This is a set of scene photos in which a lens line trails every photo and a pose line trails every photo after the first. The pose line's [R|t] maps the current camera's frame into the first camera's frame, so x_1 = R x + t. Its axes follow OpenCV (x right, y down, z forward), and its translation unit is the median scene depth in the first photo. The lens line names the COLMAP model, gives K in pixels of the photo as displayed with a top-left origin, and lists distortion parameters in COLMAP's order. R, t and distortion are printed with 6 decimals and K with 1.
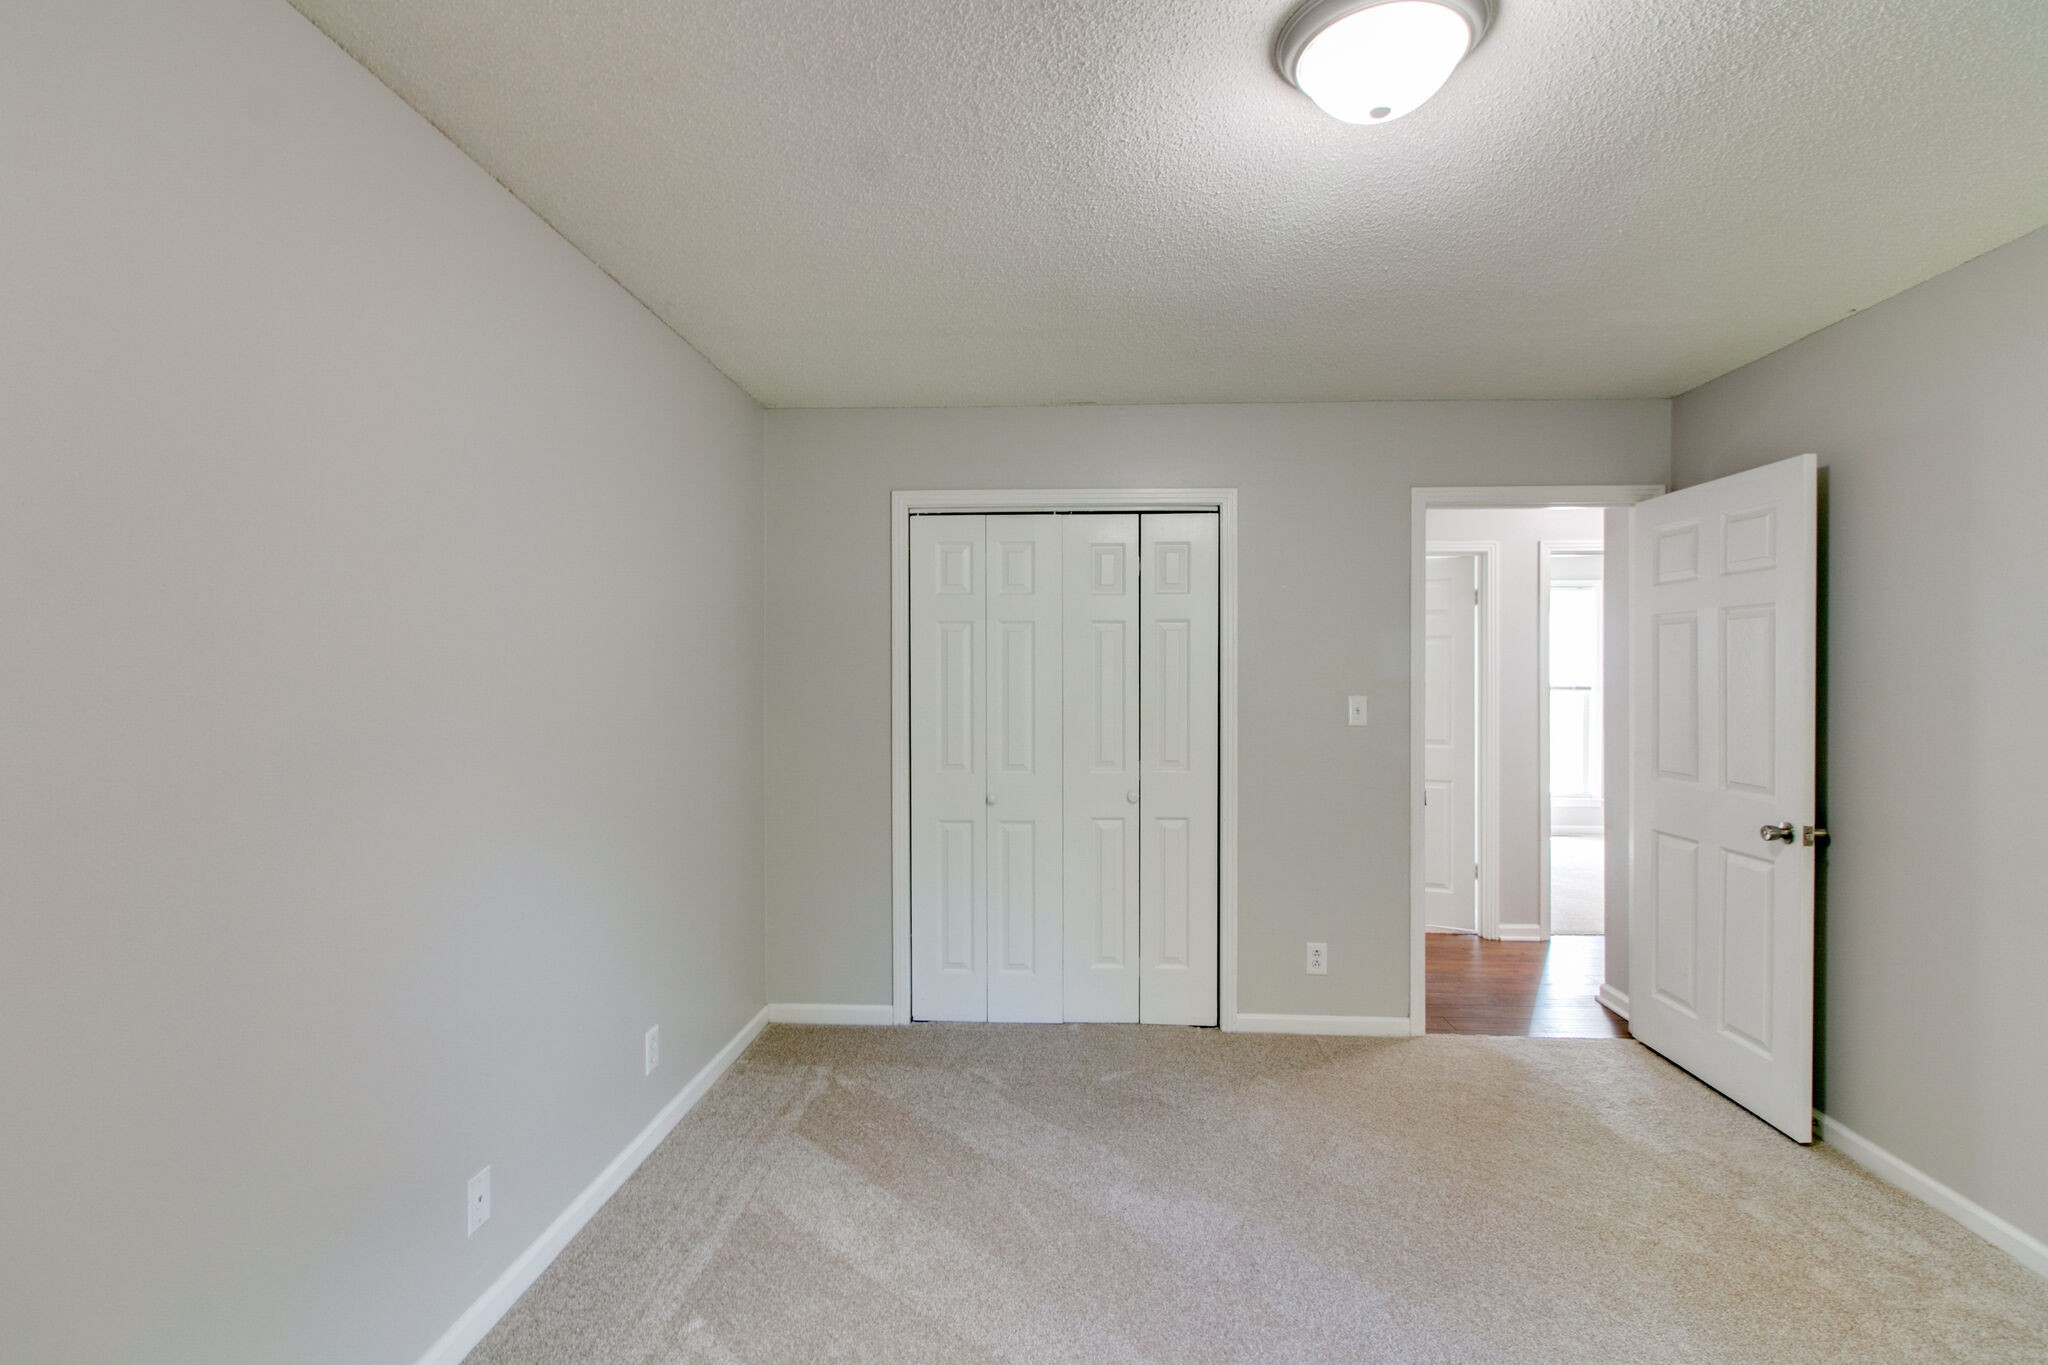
lens RADIAL K [[951.1, 0, 1027.3], [0, 951.1, 695.1], [0, 0, 1]] dist [-0.000928, 0.000016]
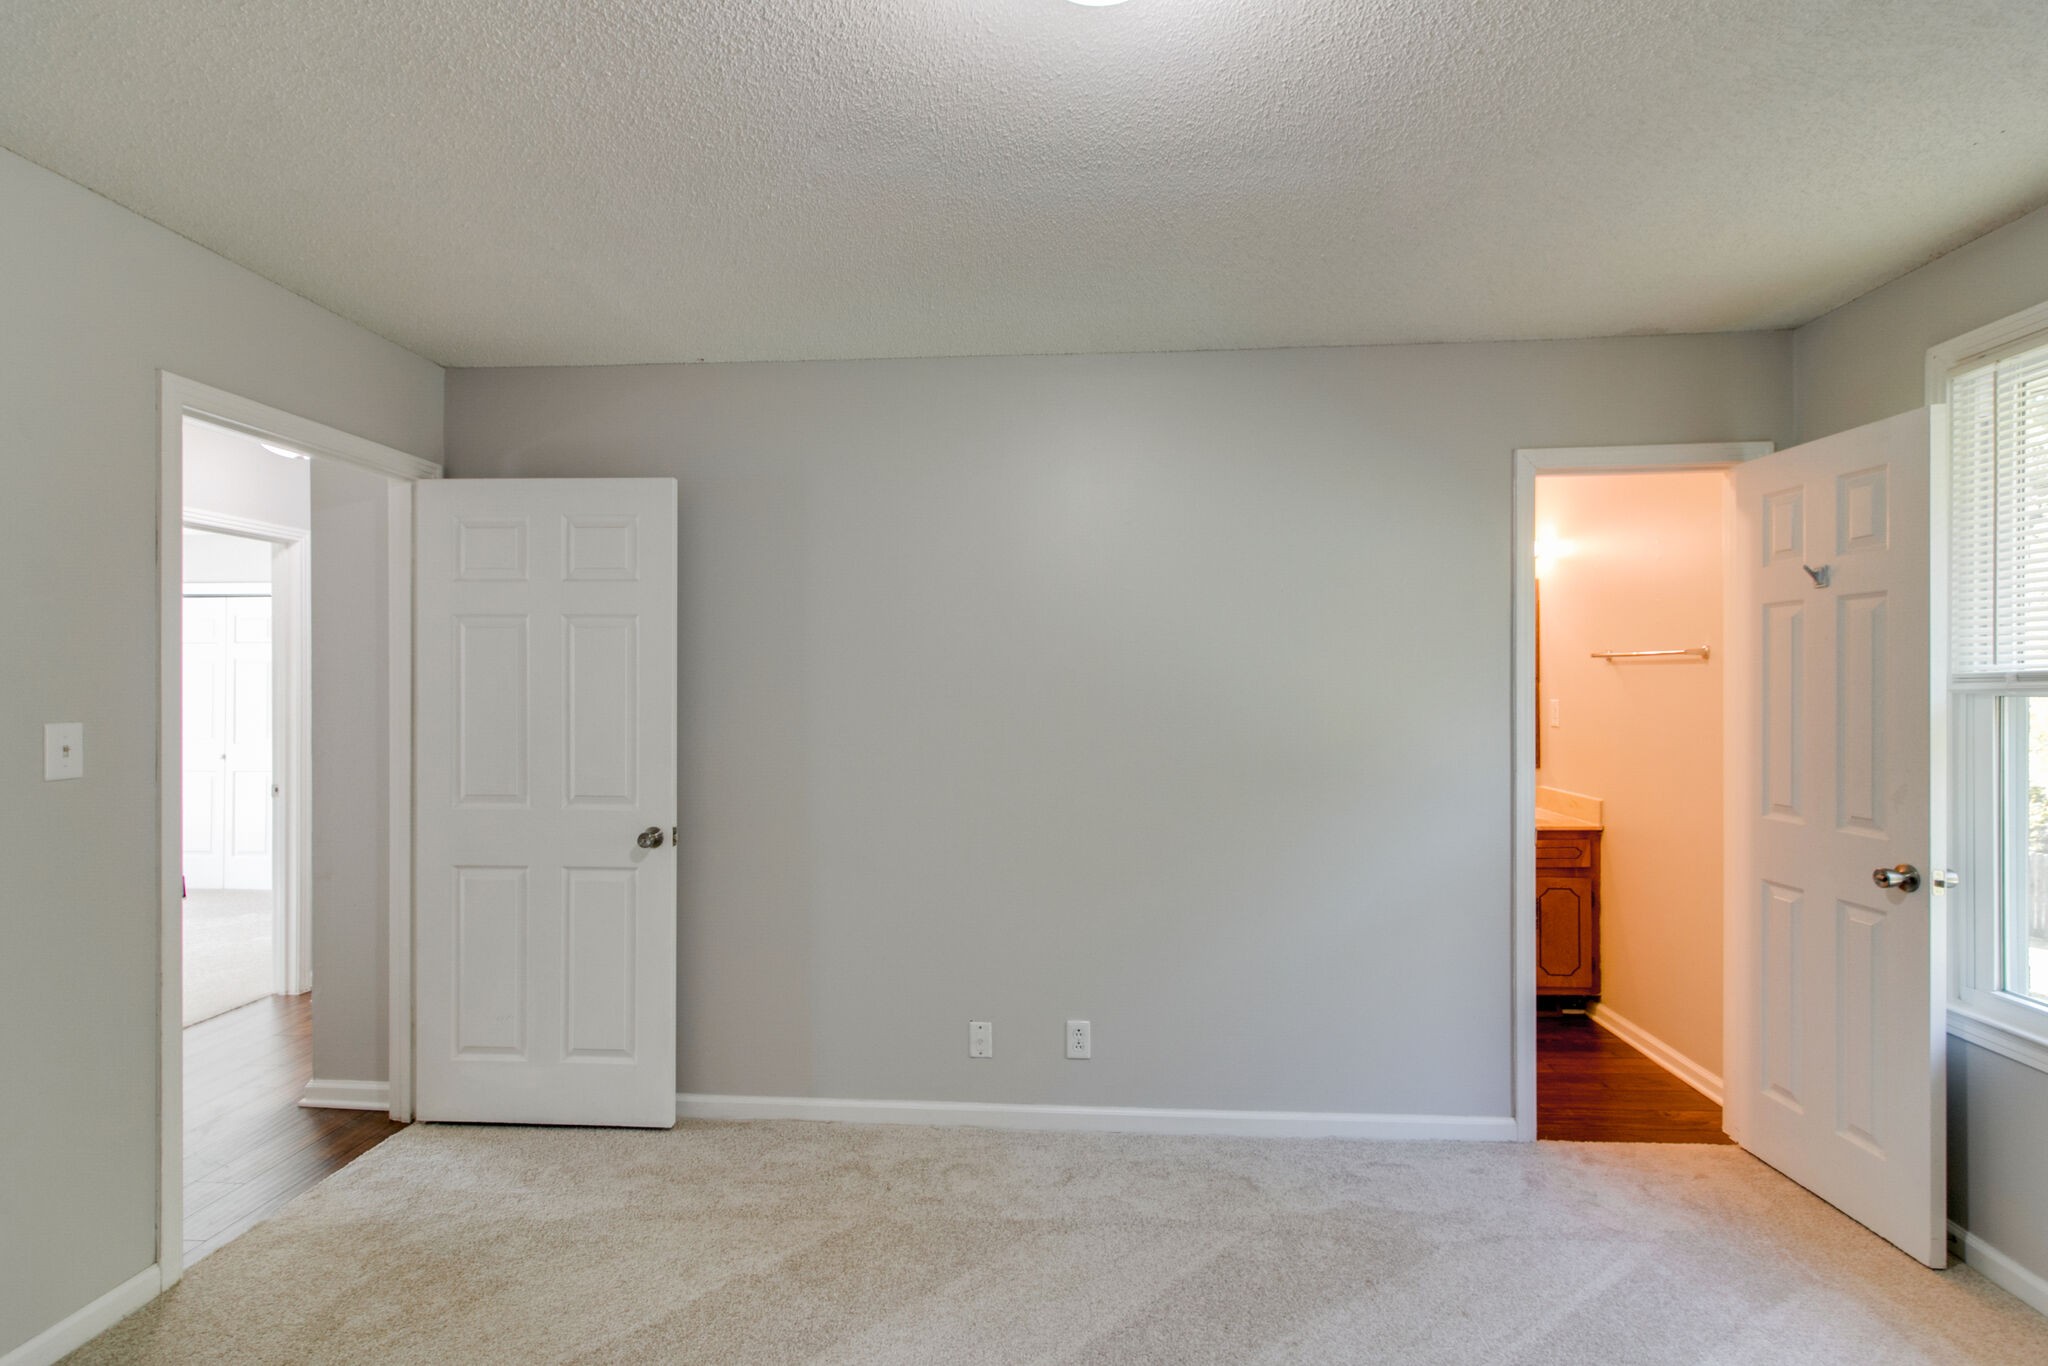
lens RADIAL K [[951.1, 0, 1027.3], [0, 951.1, 695.6], [0, 0, 1]] dist [-0.000928, 0.000016]
pose [[0.011433, -0.009202, 0.999892, -0.213911], [0.019741, 0.999765, 0.008975, -0.010433], [-0.999740, 0.019637, 0.011612, 0.525806]]
